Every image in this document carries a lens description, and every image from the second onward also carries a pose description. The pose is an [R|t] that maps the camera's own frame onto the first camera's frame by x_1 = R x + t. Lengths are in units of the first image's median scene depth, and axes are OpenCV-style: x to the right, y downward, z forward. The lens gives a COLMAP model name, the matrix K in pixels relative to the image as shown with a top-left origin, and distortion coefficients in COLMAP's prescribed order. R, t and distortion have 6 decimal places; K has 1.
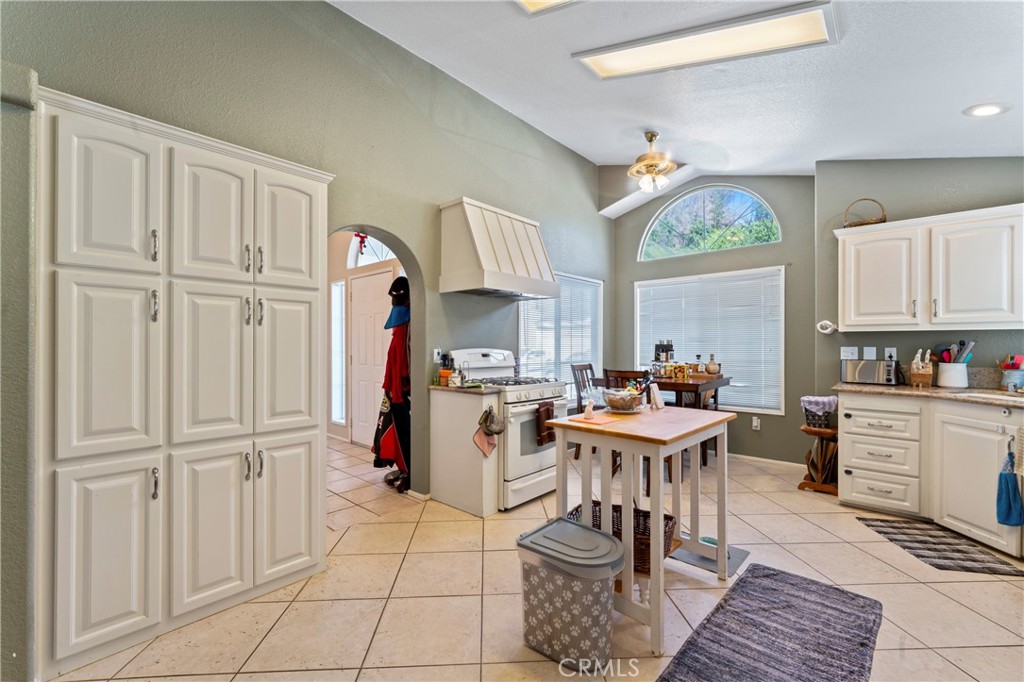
lens RADIAL K [[416.6, 0, 504.5], [0, 416.6, 346.2], [0, 0, 1]] dist [0.001501, 0.000337]
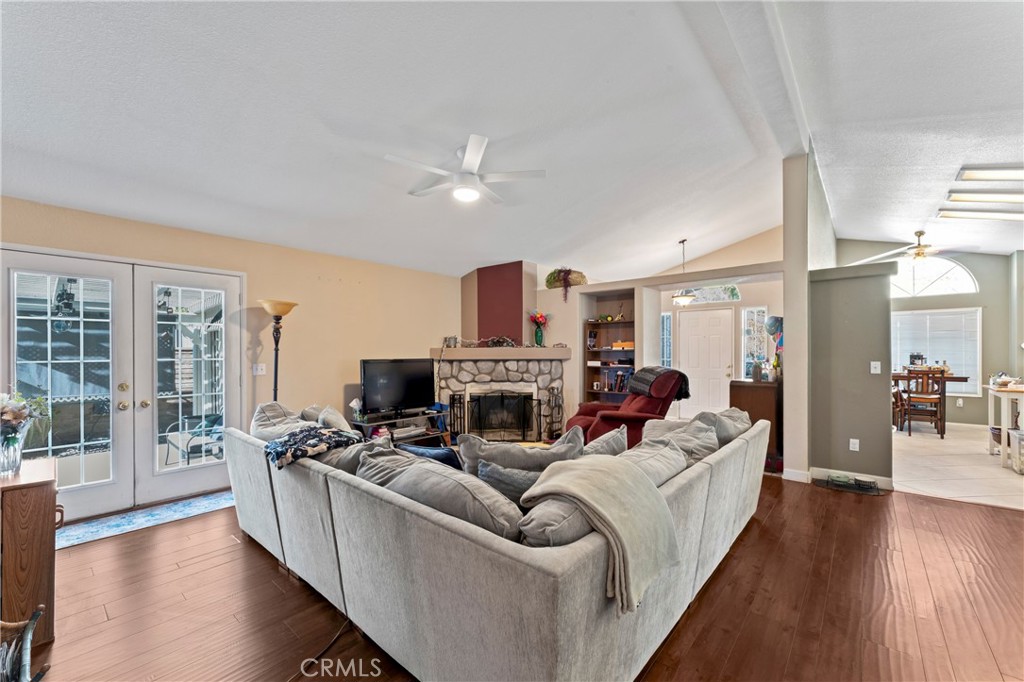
lens RADIAL K [[408.1, 0, 525.3], [0, 408.1, 352.2], [0, 0, 1]] dist [-0.001194, -0.000668]
pose [[0.998685, -0.002640, 0.051196, -1.699326], [0.002615, 0.999996, 0.000568, -0.026867], [-0.051197, -0.000434, 0.998688, -0.732231]]
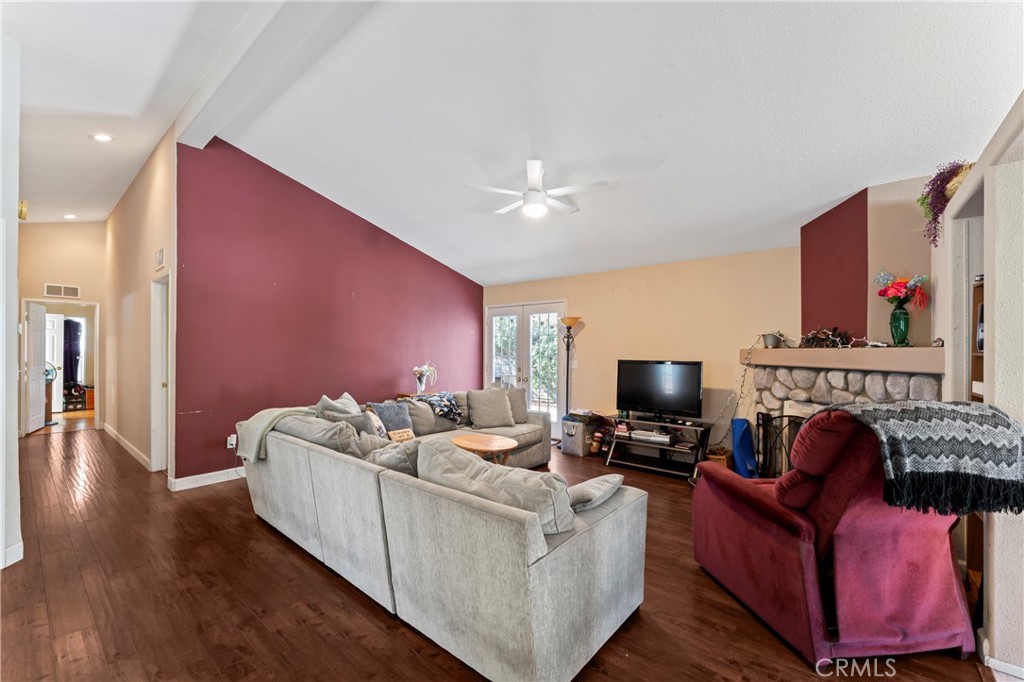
lens RADIAL K [[408.1, 0, 510.2], [0, 408.1, 346.8], [0, 0, 1]] dist [-0.001194, -0.000668]
pose [[0.064628, -0.007585, -0.997881, -0.639588], [-0.005873, 0.999951, -0.007981, -0.036899], [0.997892, 0.006376, 0.064580, 0.203435]]
